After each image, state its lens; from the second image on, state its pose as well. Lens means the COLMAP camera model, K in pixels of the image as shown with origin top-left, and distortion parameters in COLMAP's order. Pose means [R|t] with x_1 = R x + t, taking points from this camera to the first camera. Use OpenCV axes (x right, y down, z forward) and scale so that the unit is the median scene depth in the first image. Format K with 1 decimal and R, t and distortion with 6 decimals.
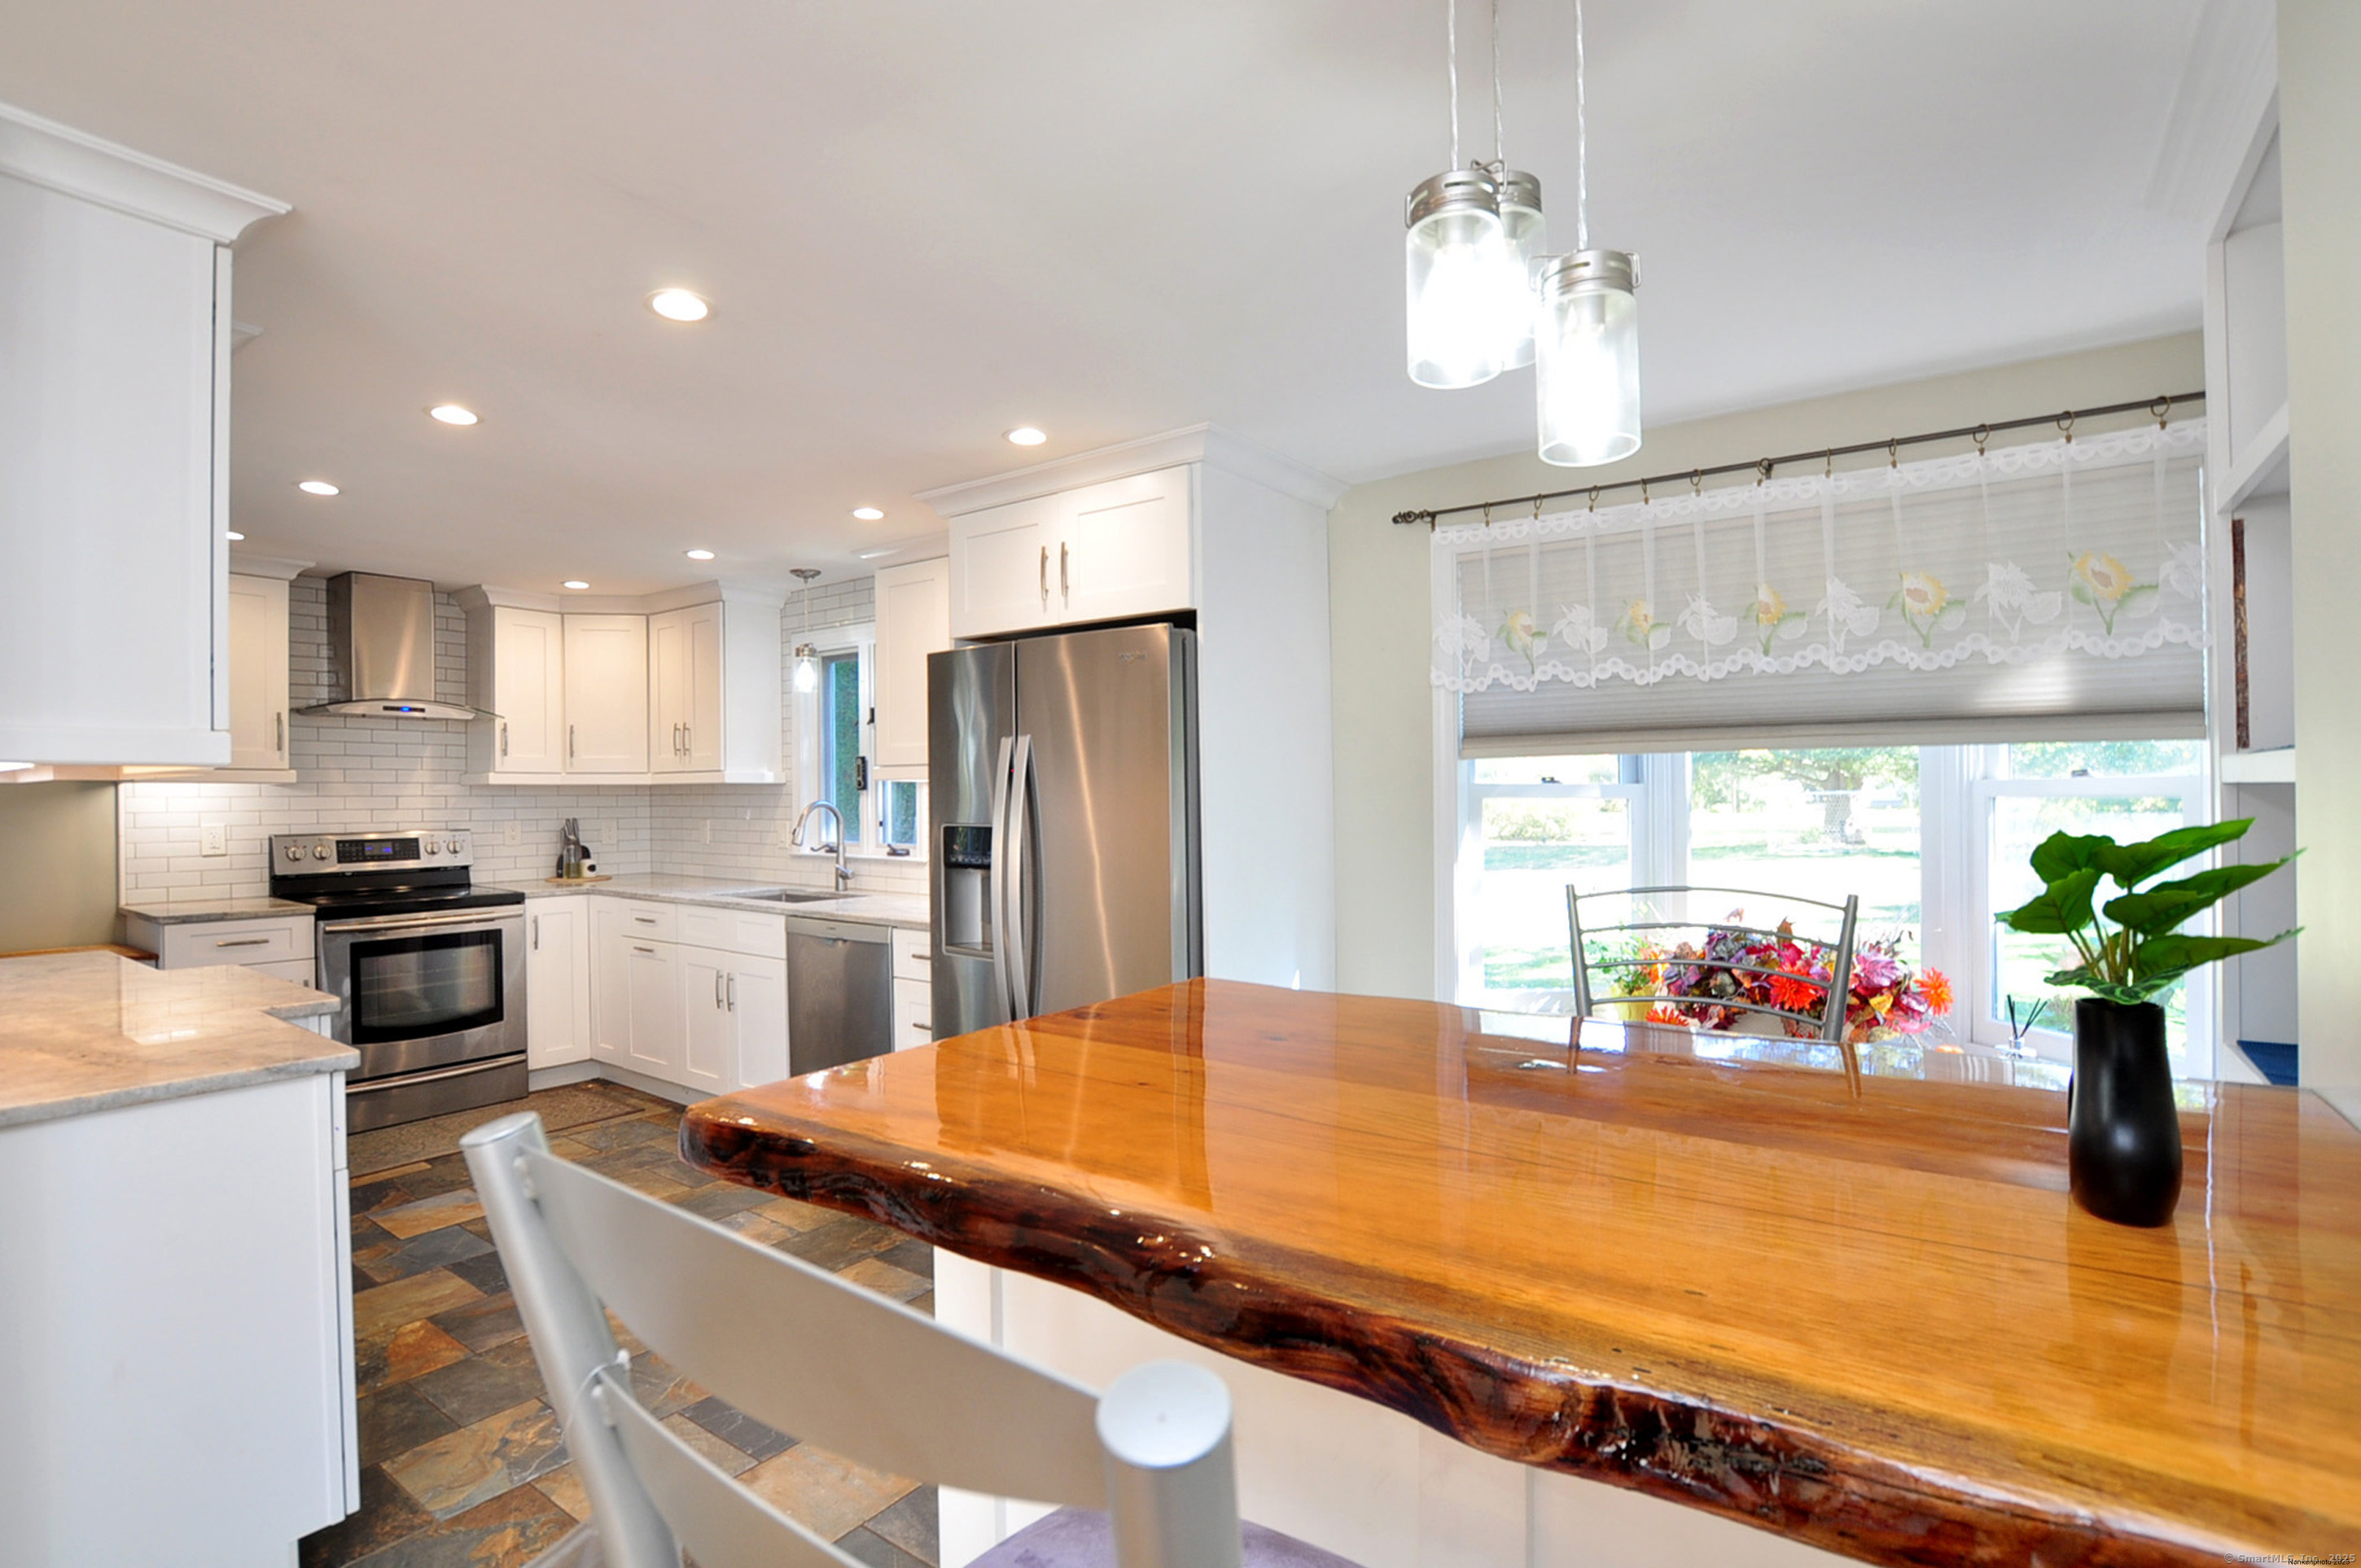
lens RADIAL K [[1087.6, 0, 1156.8], [0, 1087.6, 807.0], [0, 0, 1]] dist [-0.025095, 0.000200]
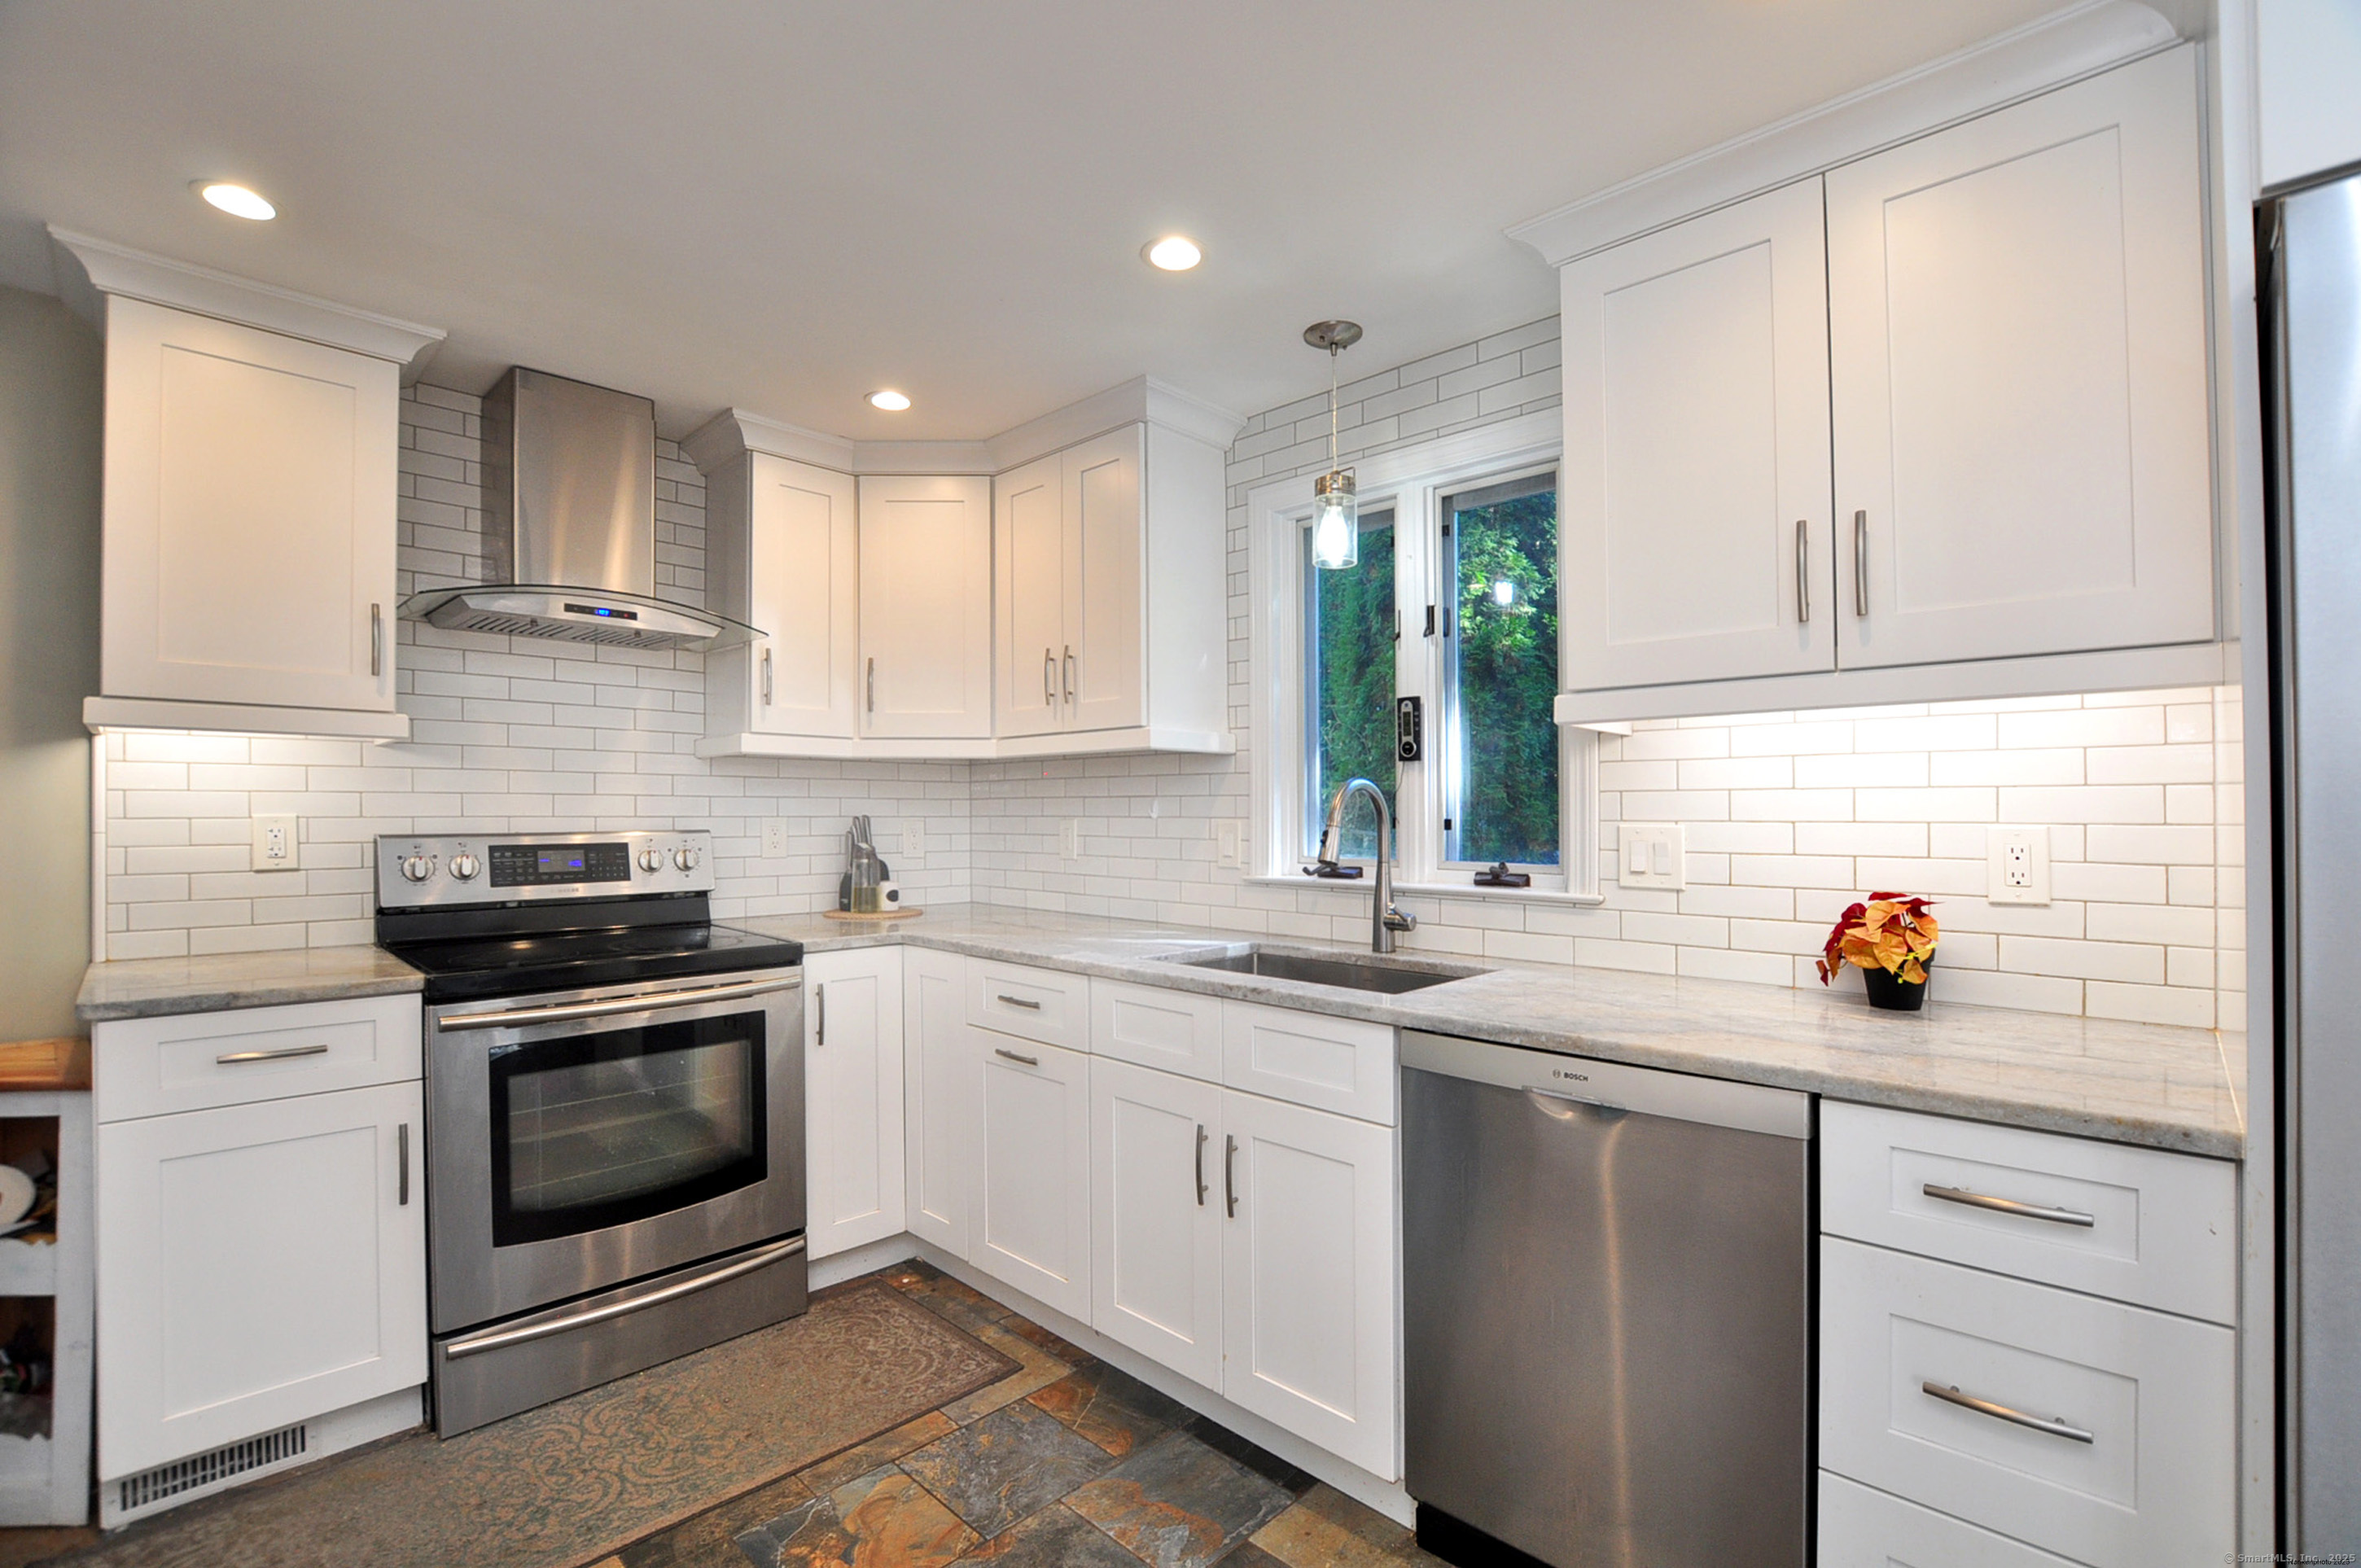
lens RADIAL K [[1047.1, 0, 1191.2], [0, 1047.1, 817.6], [0, 0, 1]] dist [-0.024320, 0.001064]
pose [[0.991886, 0.006403, -0.126972, -0.329620], [-0.007297, 0.999952, -0.006577, 0.017012], [0.126924, 0.007450, 0.991885, 0.506237]]
